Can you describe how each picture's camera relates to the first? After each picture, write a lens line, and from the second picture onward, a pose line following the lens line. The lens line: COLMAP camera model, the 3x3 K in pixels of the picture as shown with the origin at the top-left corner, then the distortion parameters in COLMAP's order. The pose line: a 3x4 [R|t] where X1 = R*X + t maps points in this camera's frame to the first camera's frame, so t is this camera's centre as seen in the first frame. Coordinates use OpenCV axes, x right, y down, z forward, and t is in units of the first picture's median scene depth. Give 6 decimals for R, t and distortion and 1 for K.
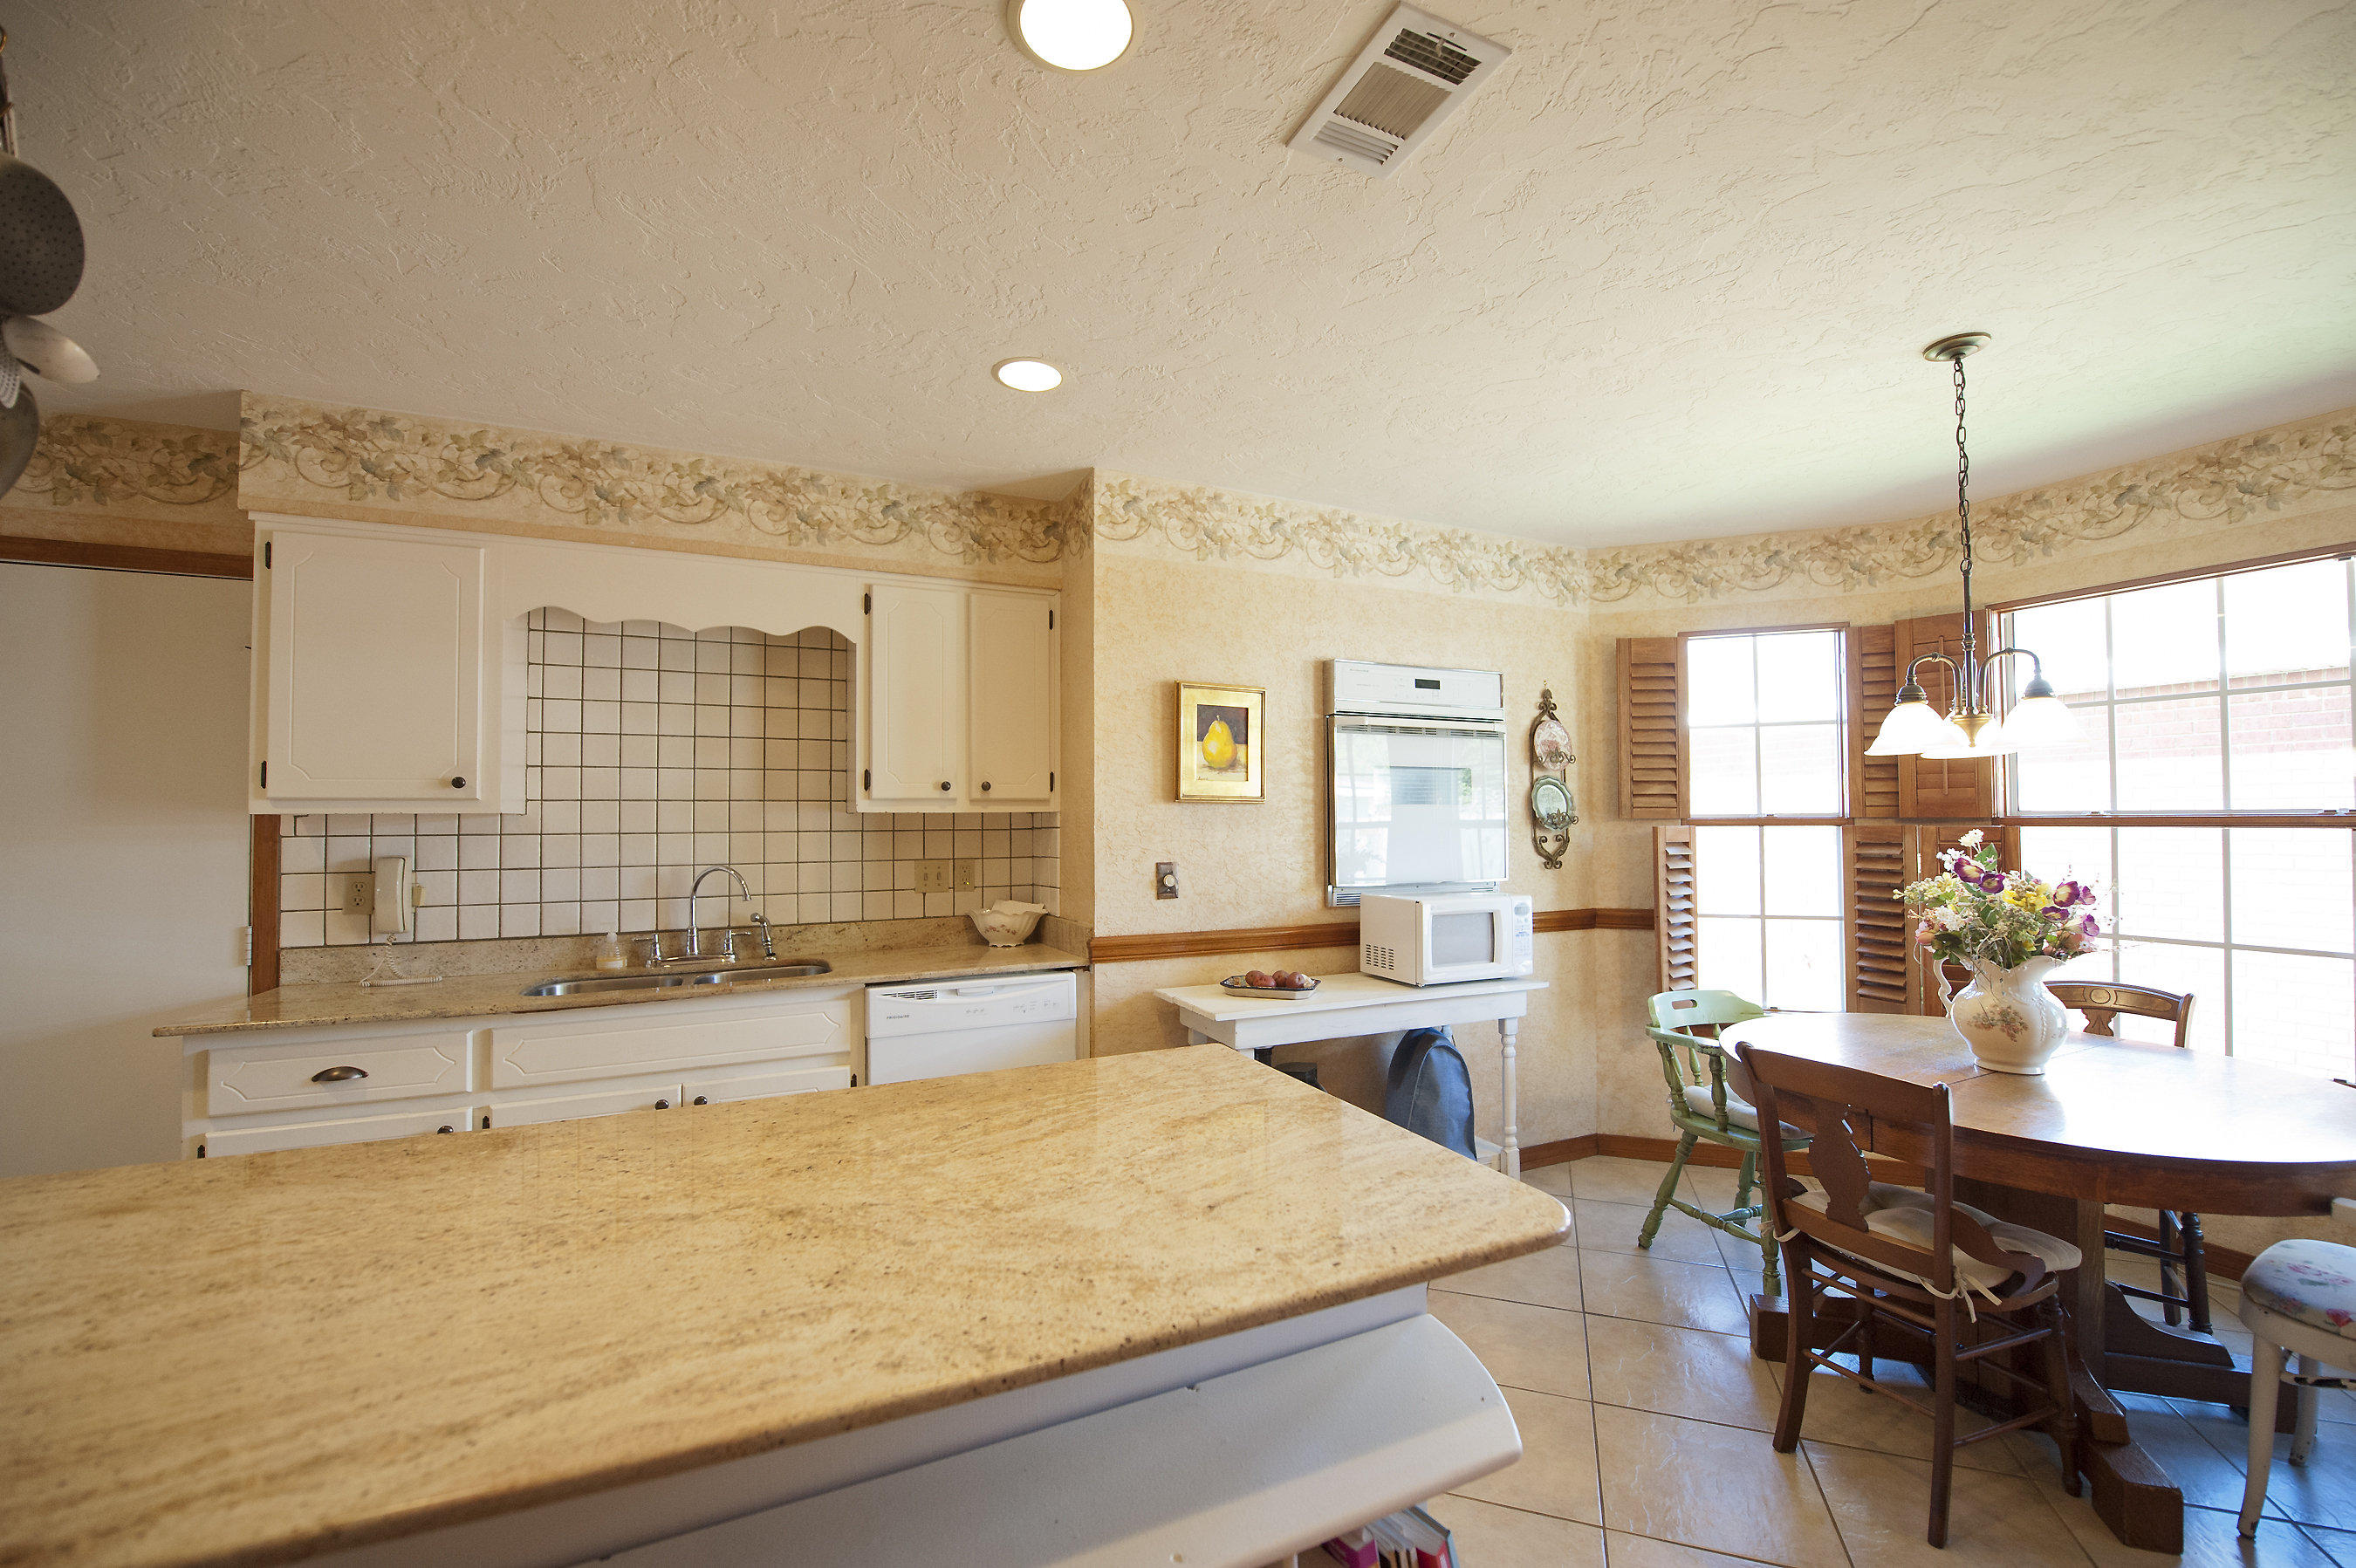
lens RADIAL K [[943.9, 0, 1185.9], [0, 943.9, 795.3], [0, 0, 1]] dist [-0.016803, -0.000838]
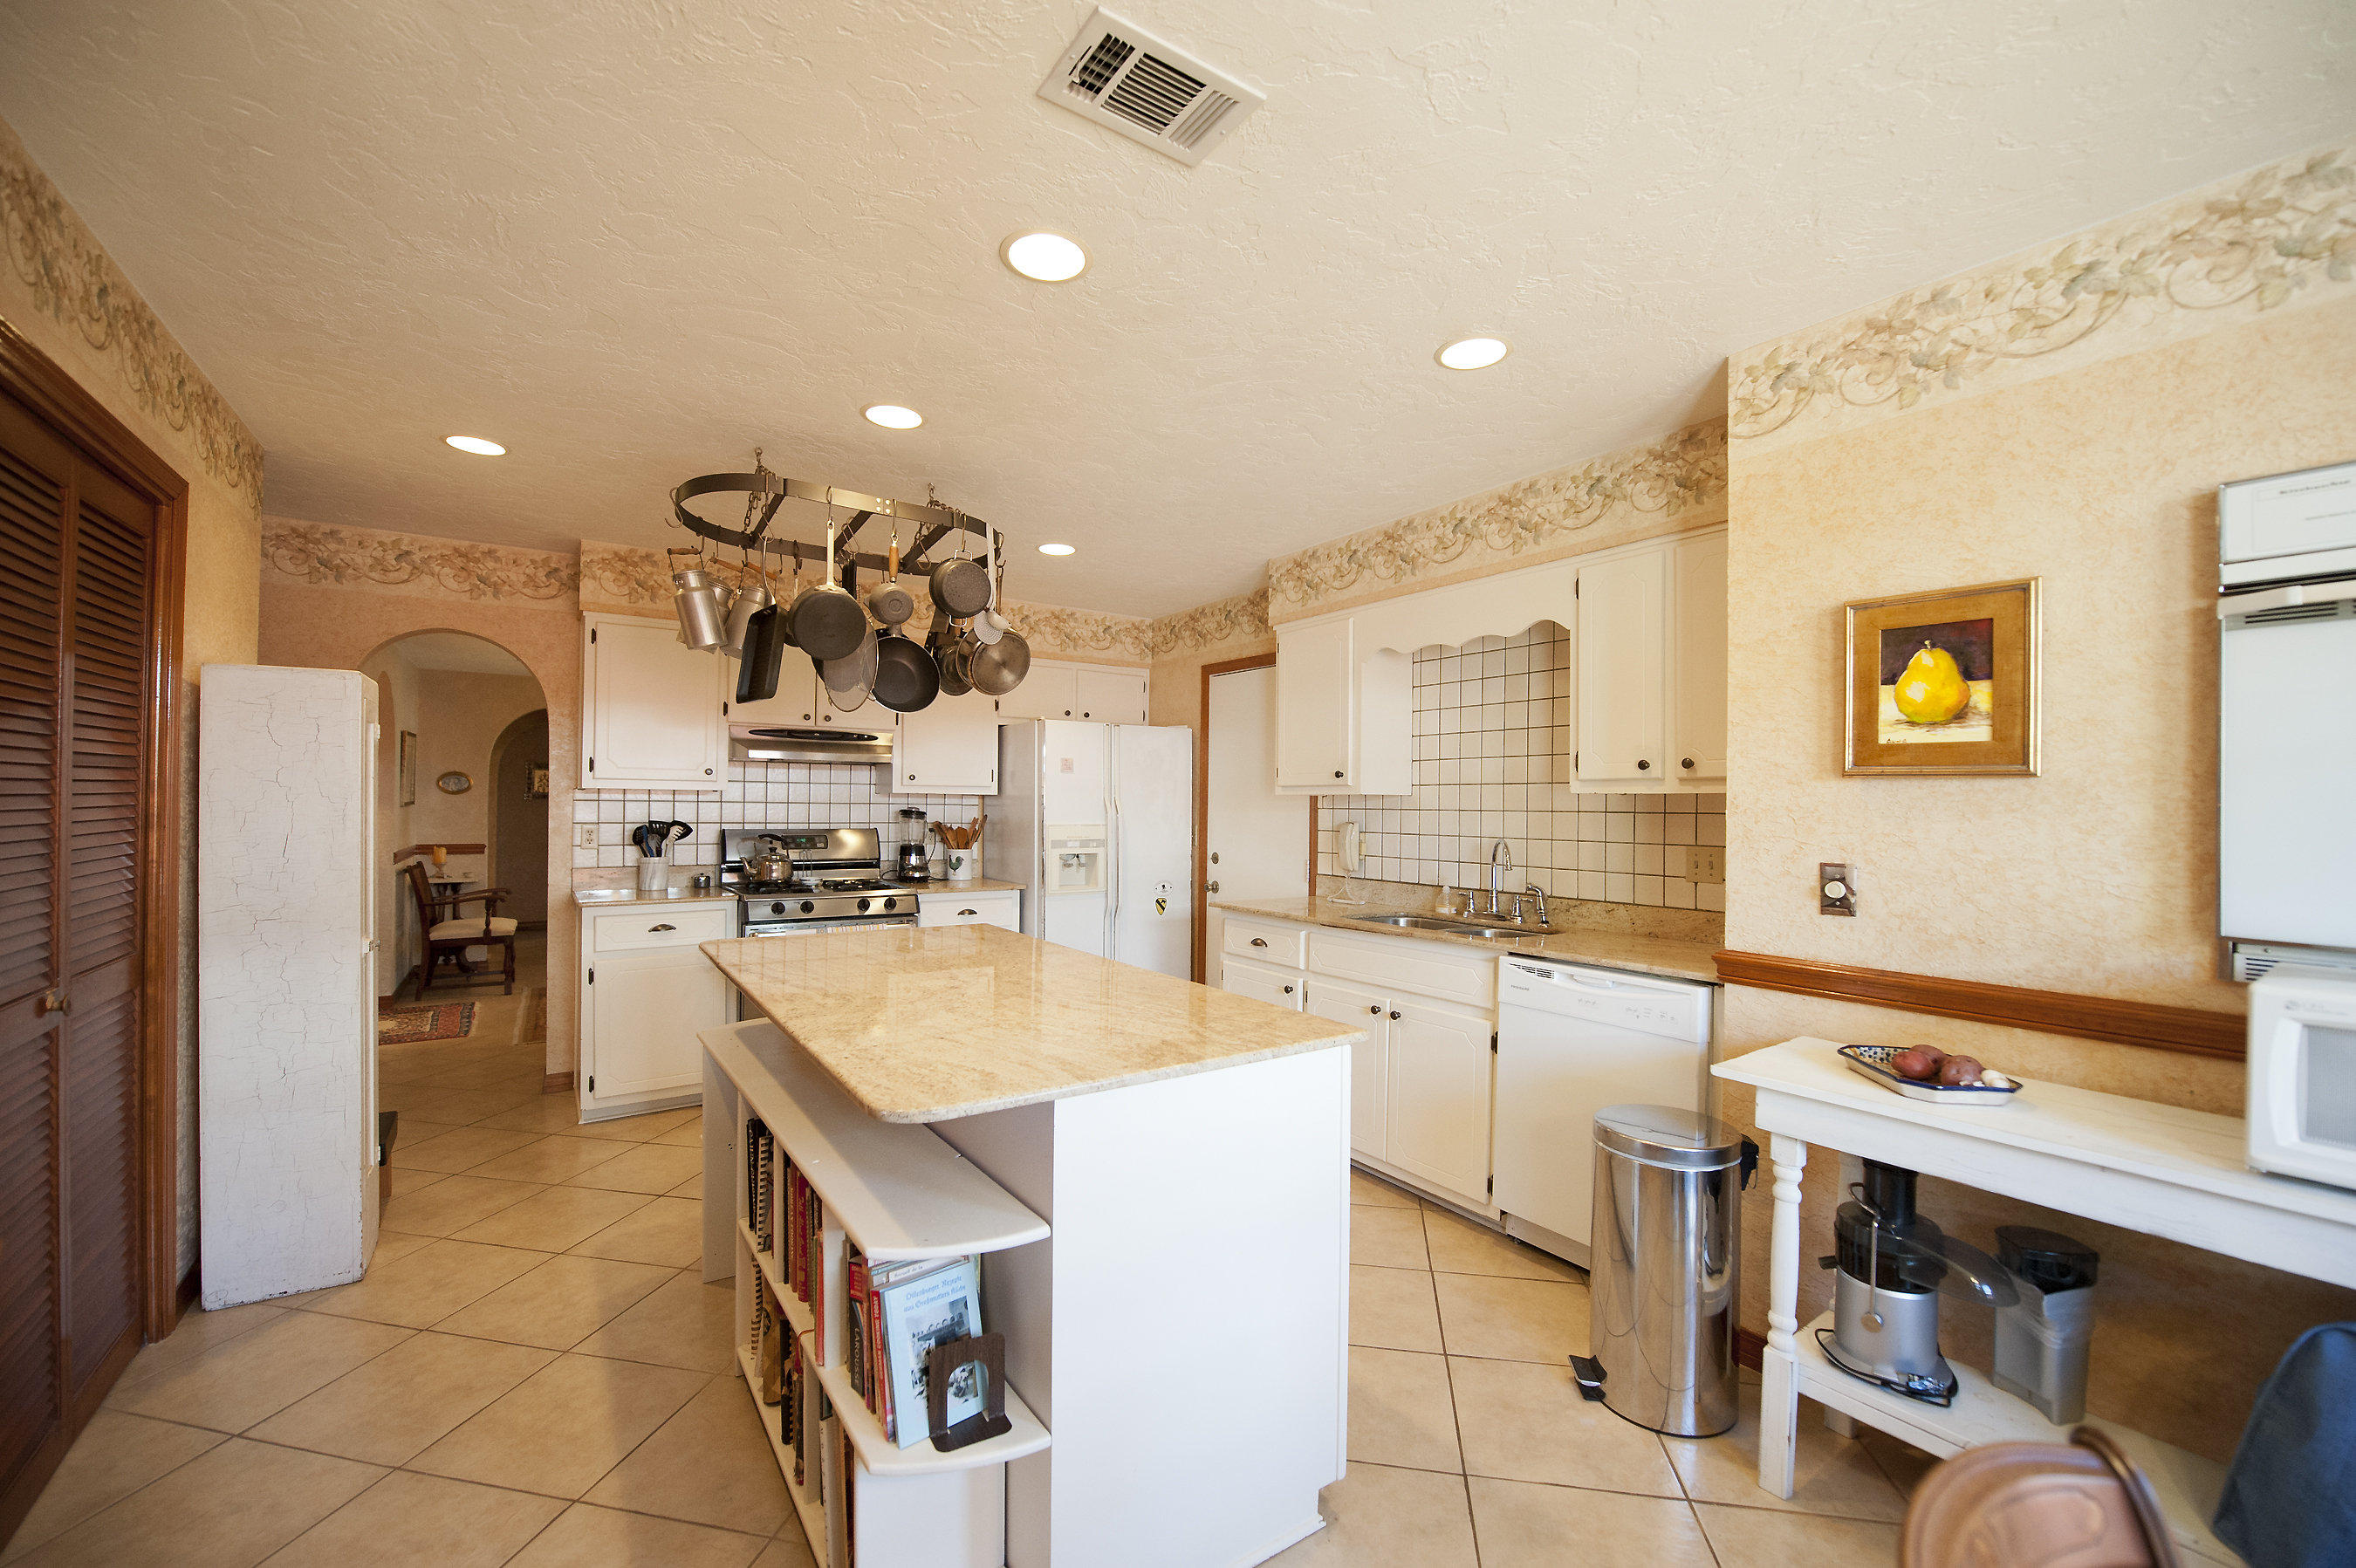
lens RADIAL K [[943.9, 0, 1185.9], [0, 943.9, 795.3], [0, 0, 1]] dist [-0.016803, -0.000838]
pose [[0.164294, -0.000274, -0.986411, 0.601984], [0.016028, 0.999869, 0.002392, 0.011054], [0.986281, -0.016203, 0.164277, 0.417141]]
